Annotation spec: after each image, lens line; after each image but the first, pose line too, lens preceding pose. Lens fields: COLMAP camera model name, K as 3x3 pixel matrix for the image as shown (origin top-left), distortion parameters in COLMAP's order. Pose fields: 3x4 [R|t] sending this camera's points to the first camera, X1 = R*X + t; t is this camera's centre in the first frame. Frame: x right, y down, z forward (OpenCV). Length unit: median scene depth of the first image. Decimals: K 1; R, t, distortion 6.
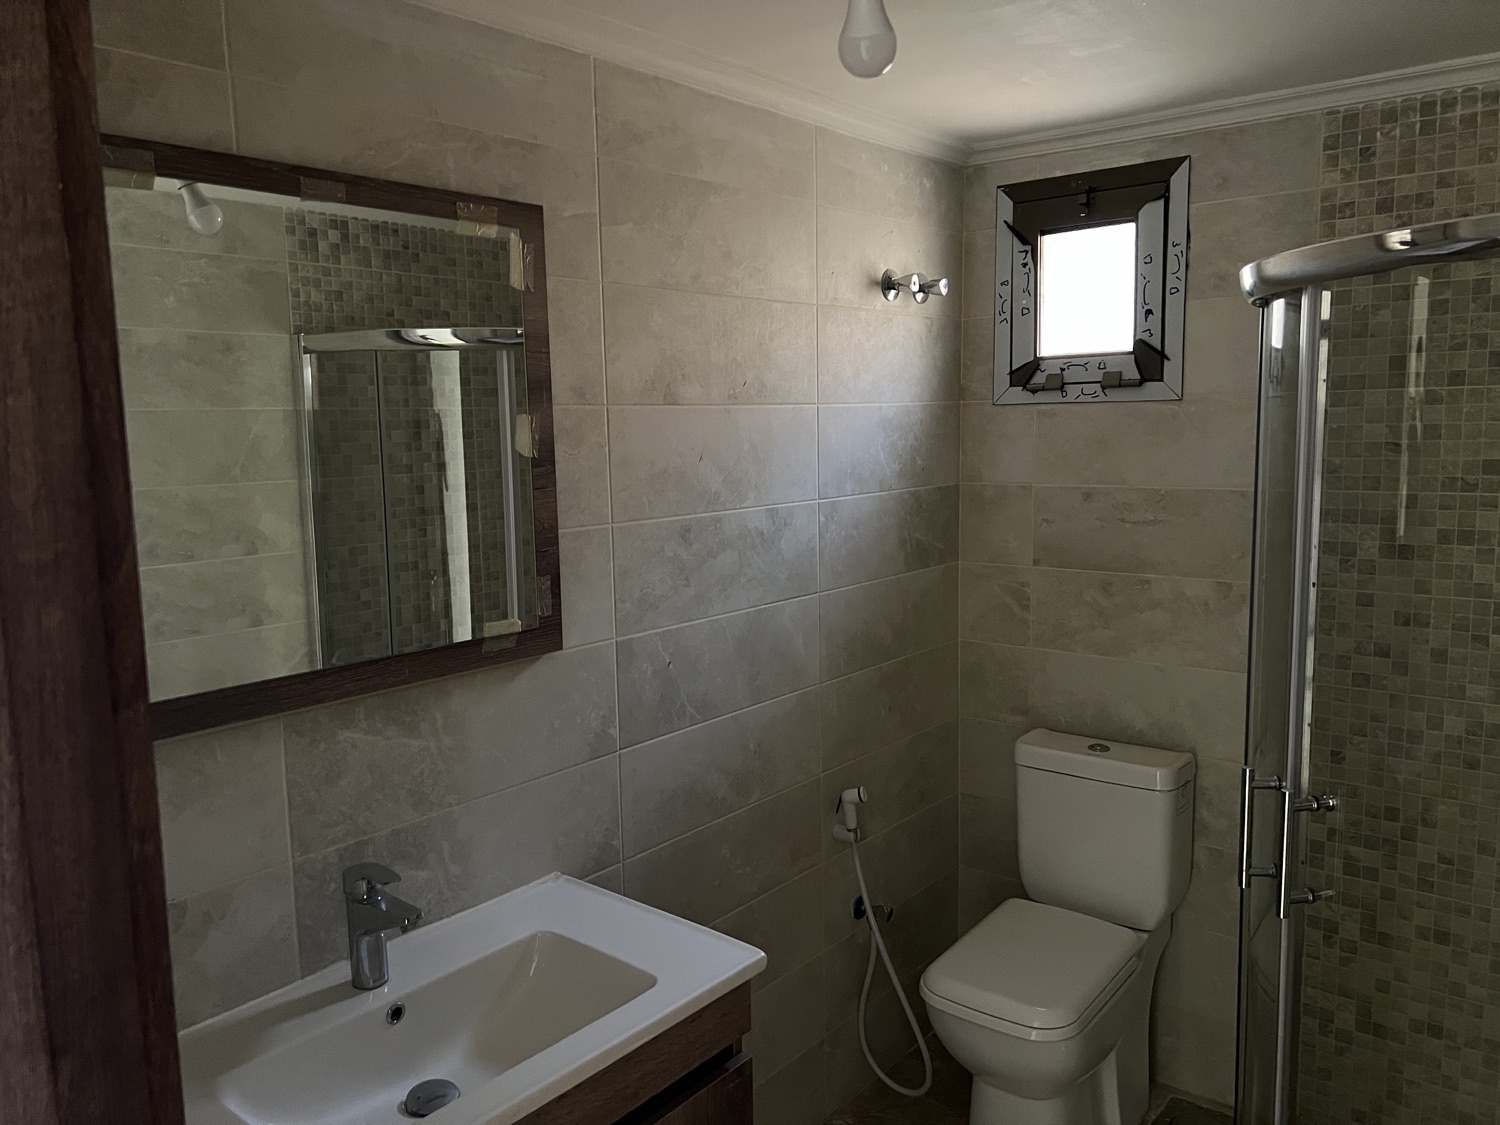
lens RADIAL K [[1102.9, 0, 750.0], [0, 1102.9, 562.5], [0, 0, 1]] dist [0.010615, -0.043658]
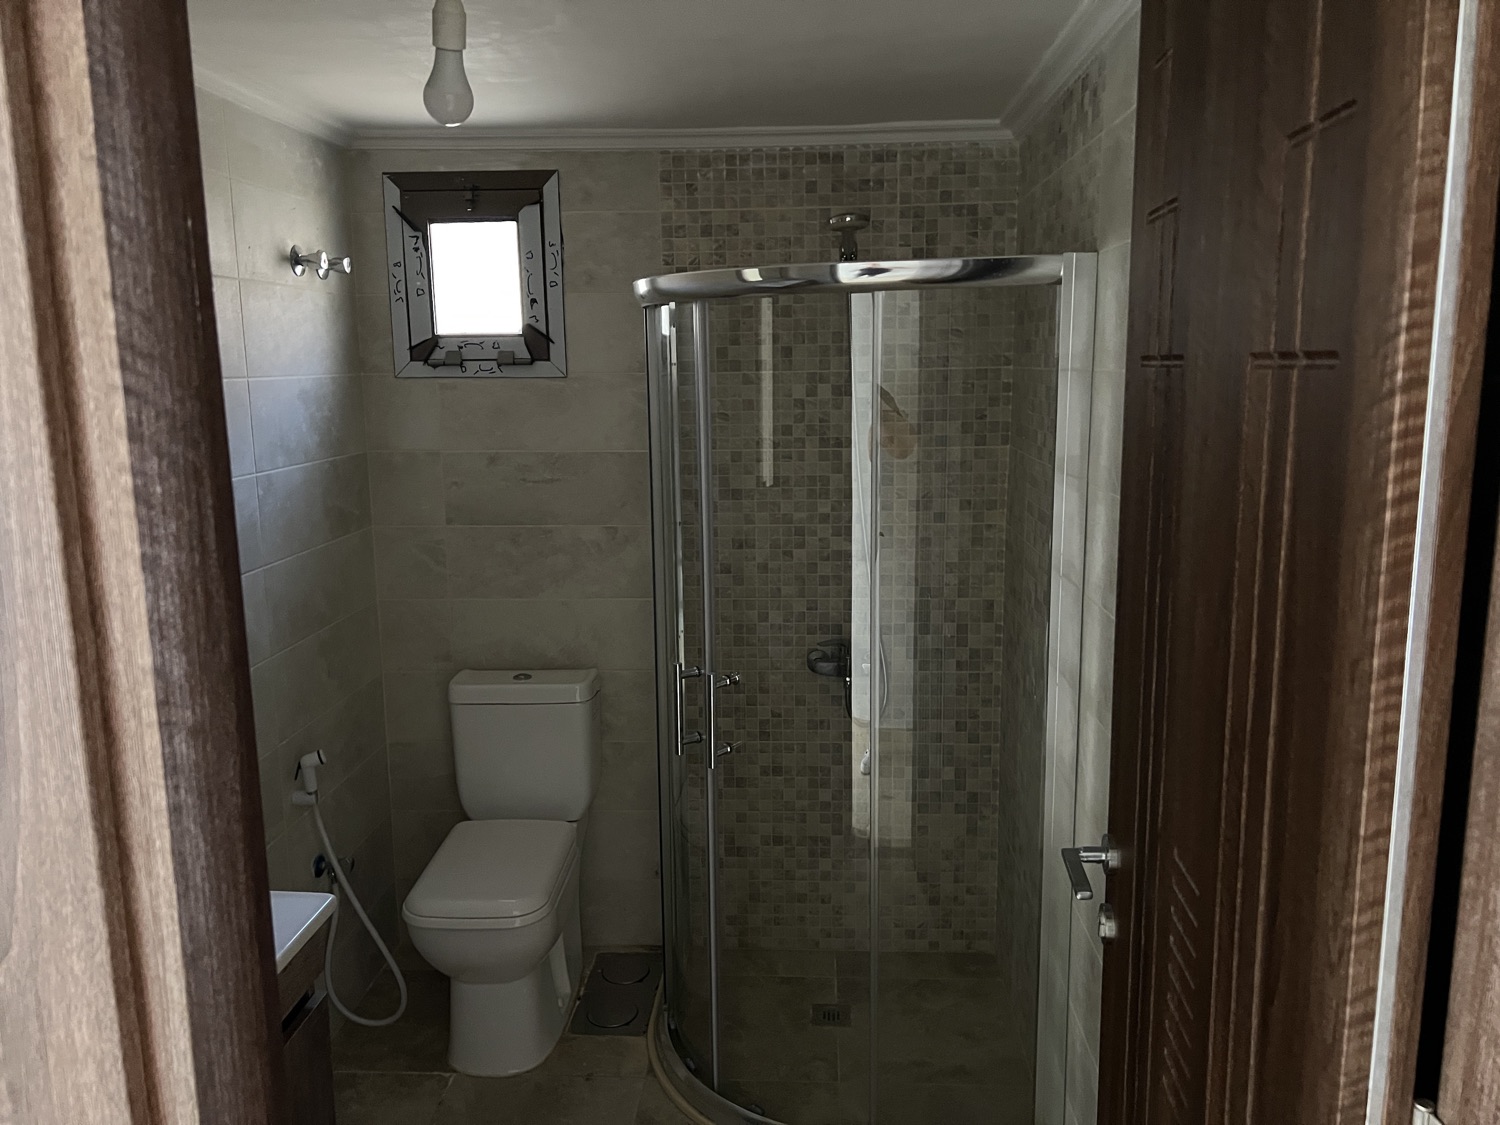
lens RADIAL K [[1118.9, 0, 750.0], [0, 1118.9, 562.5], [0, 0, 1]] dist [0.061468, -0.260921]
pose [[0.778944, -0.091543, 0.620376, -0.223037], [0.069127, 0.995793, 0.060144, -0.006574], [-0.623272, -0.003964, 0.781995, -0.074531]]
